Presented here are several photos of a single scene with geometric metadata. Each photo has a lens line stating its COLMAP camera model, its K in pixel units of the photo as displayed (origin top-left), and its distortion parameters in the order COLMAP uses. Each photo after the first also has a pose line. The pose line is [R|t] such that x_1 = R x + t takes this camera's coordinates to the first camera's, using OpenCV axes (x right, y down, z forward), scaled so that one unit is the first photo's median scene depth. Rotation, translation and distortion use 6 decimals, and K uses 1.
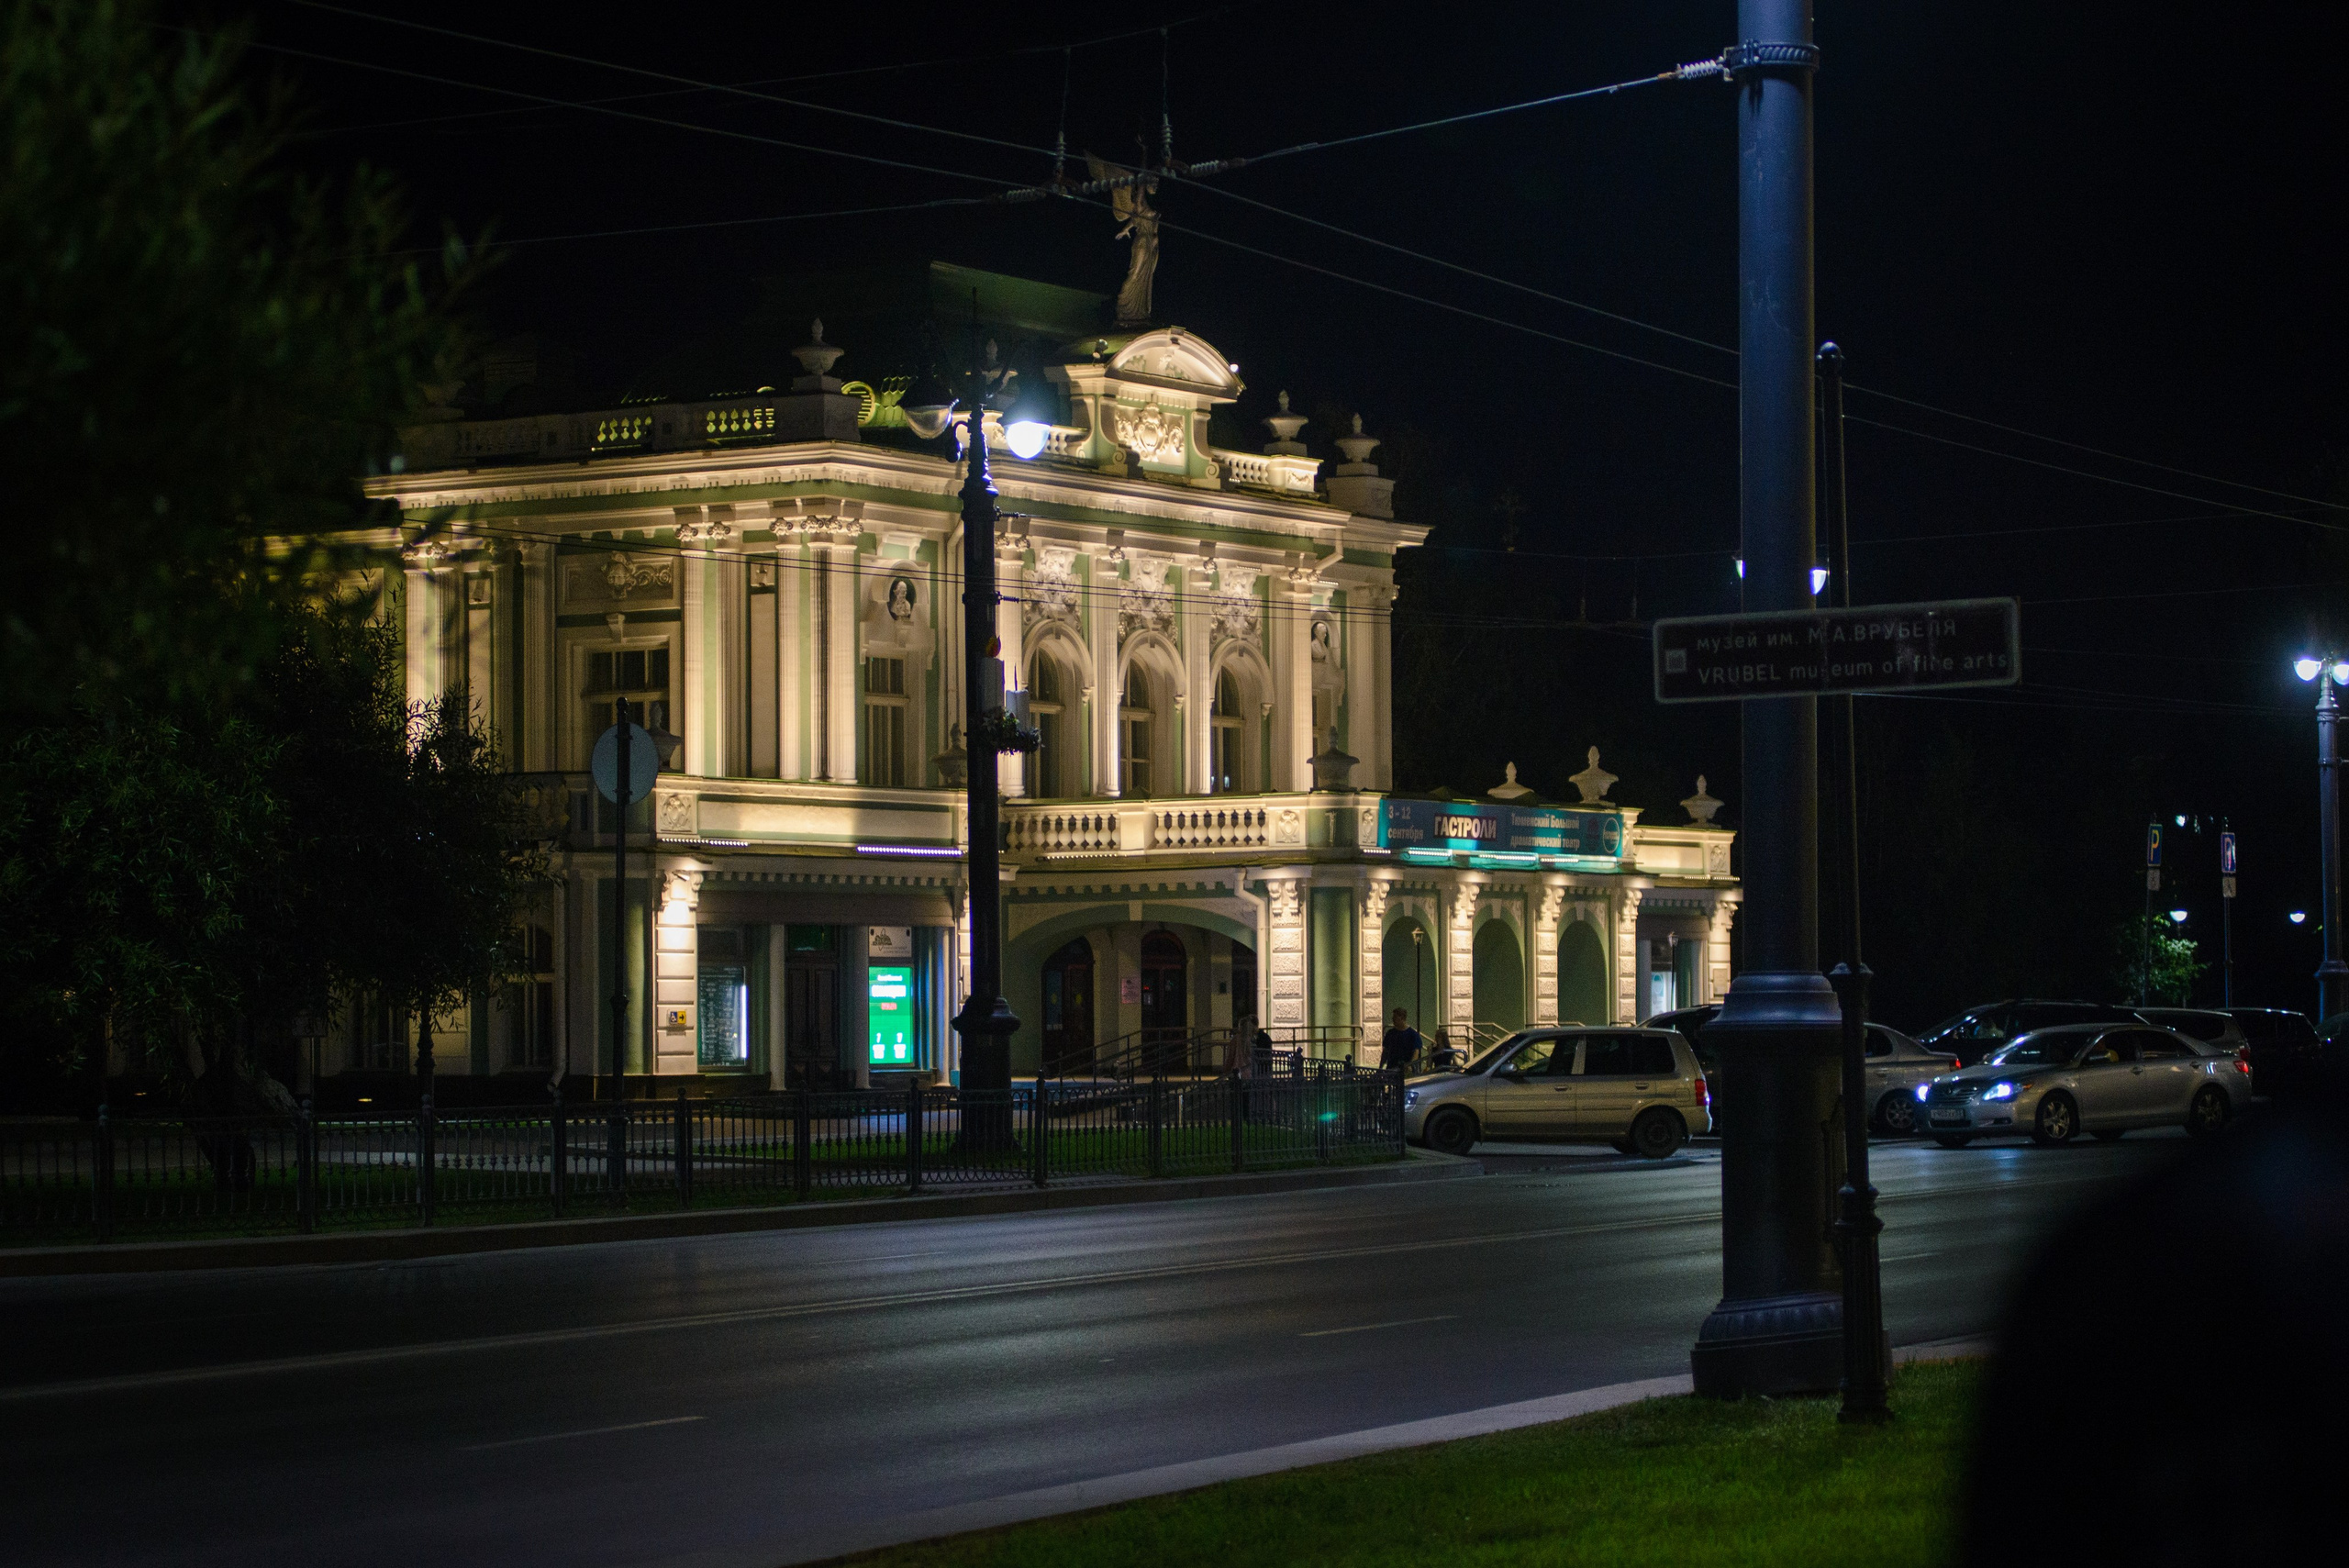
lens RADIAL K [[5141.3, 0, 1174.5], [0, 5141.3, 784.0], [0, 0, 1]] dist [-0.026382, -0.118719]
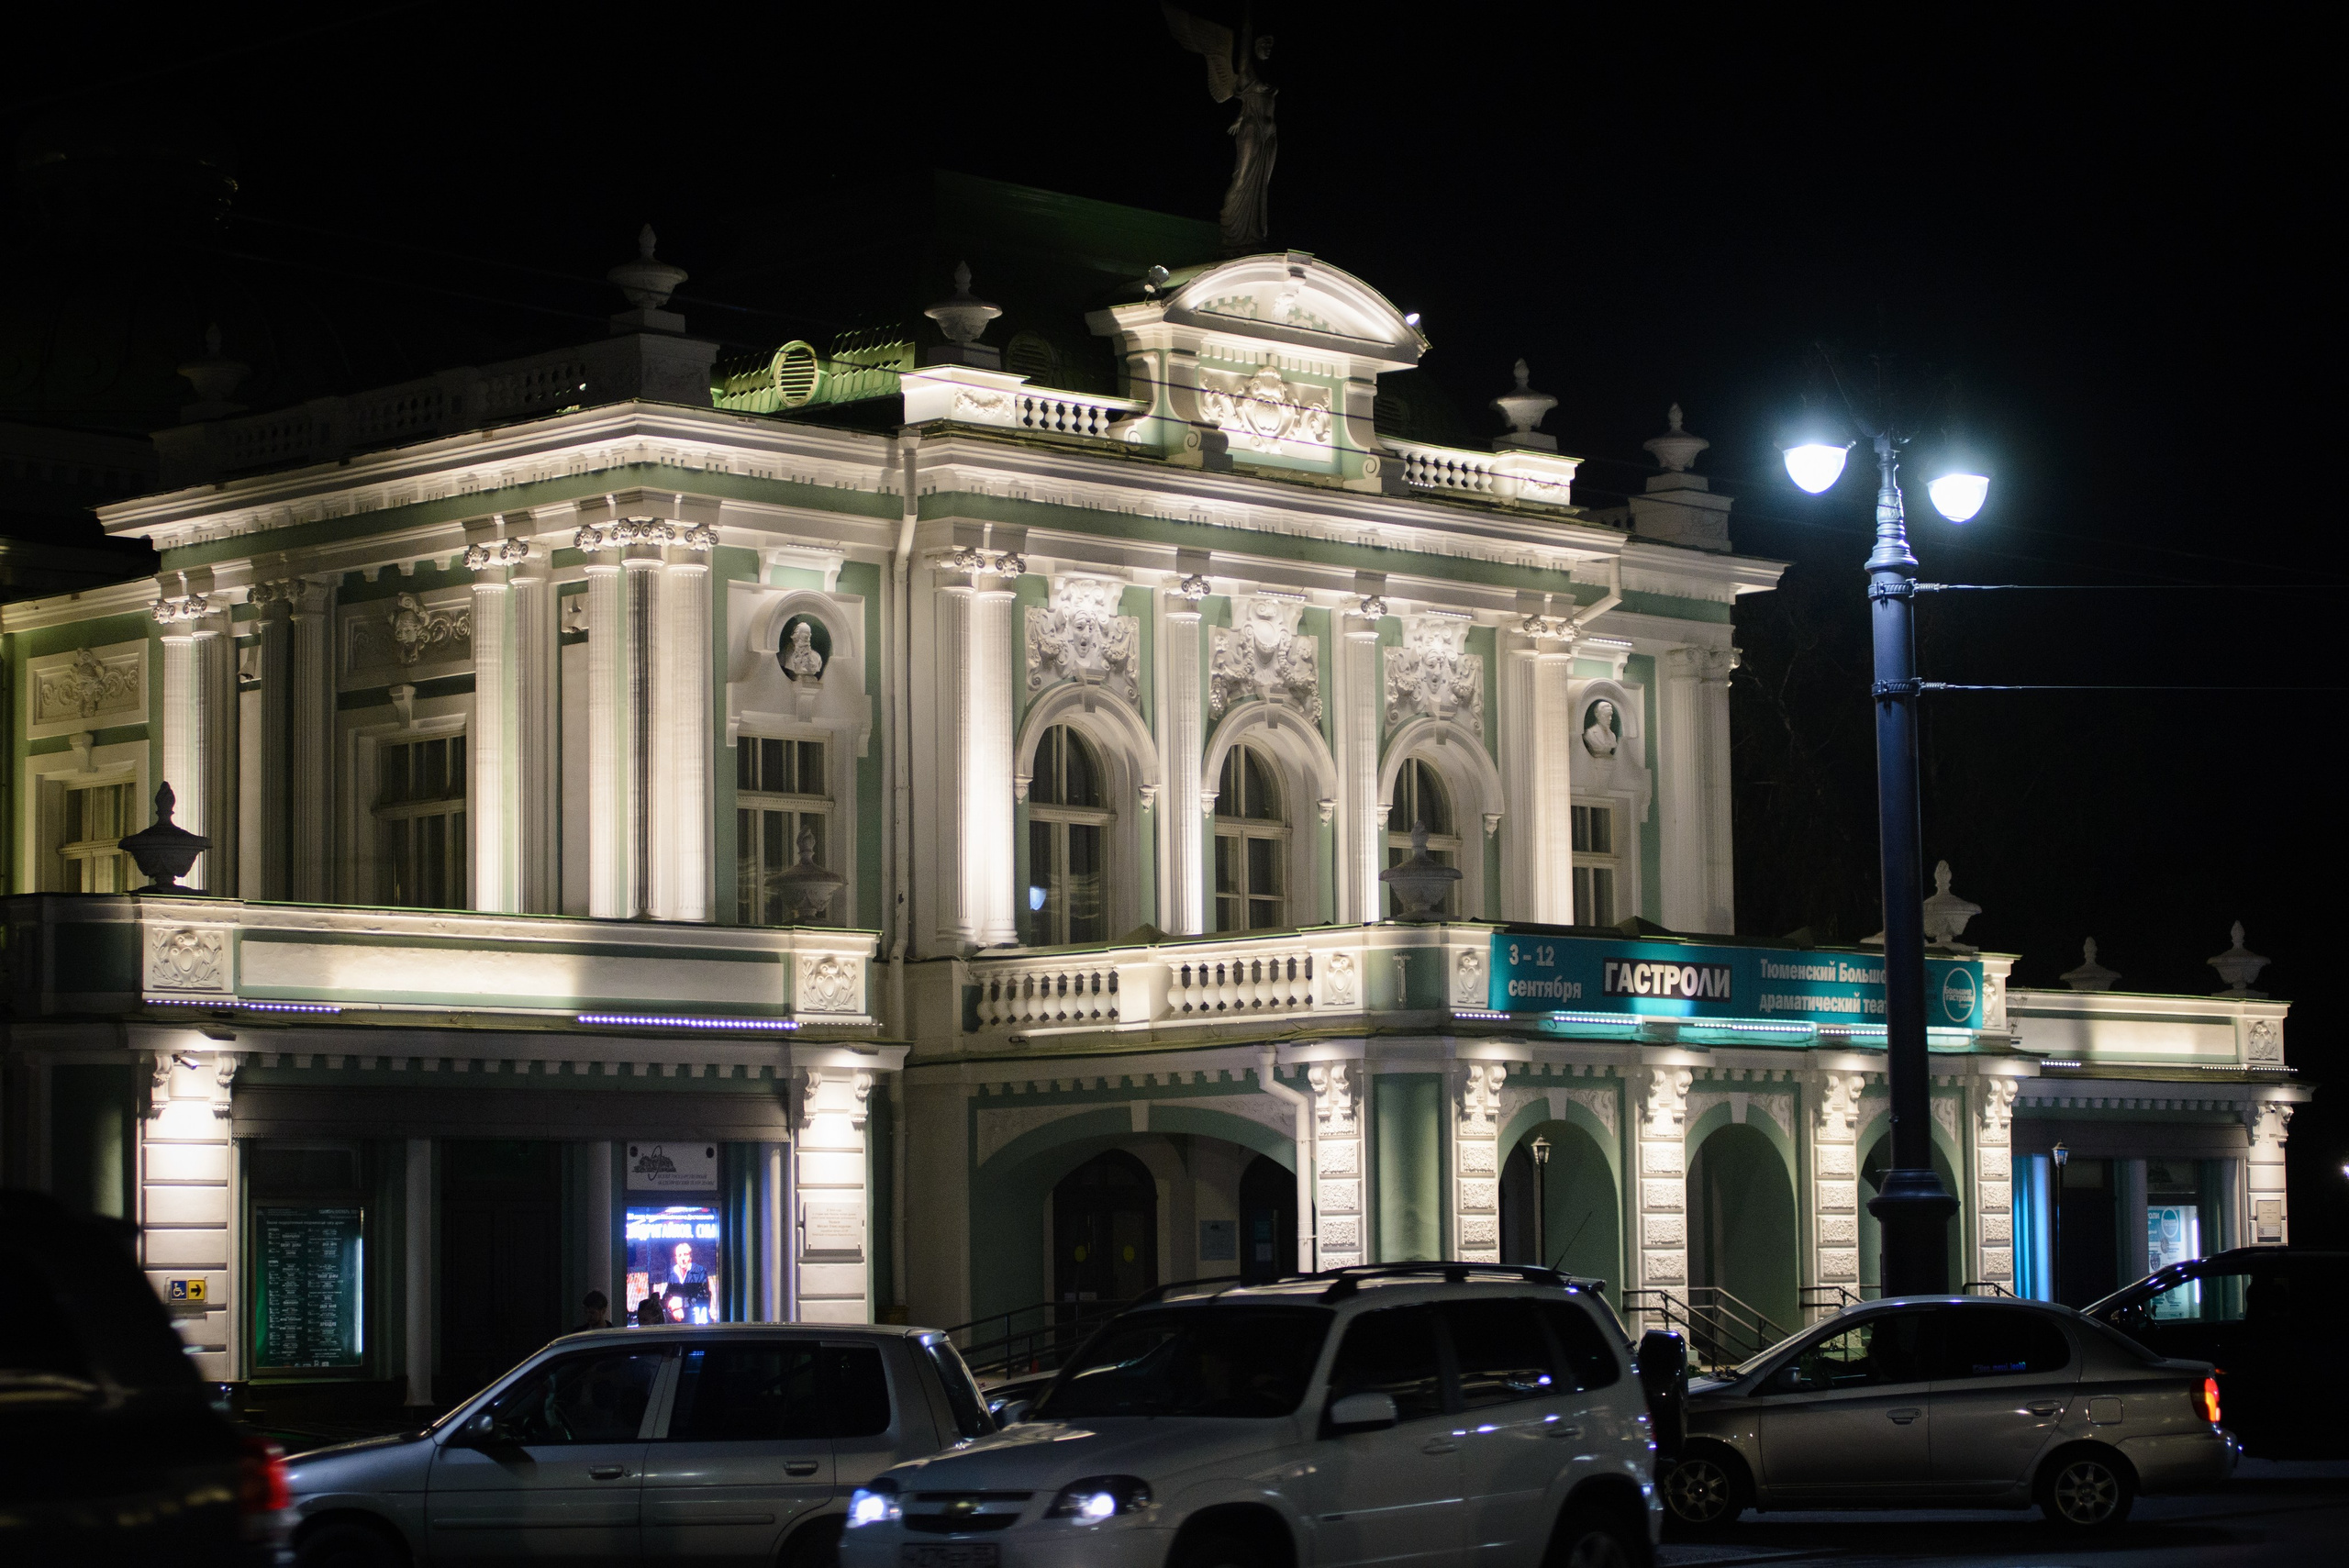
lens RADIAL K [[5141.3, 0, 1174.5], [0, 5141.3, 784.0], [0, 0, 1]] dist [-0.026382, -0.118719]
pose [[0.979504, -0.025206, -0.199839, 0.122943], [0.015531, 0.998637, -0.049839, 0.014767], [0.200823, 0.045714, 0.978560, 0.356901]]
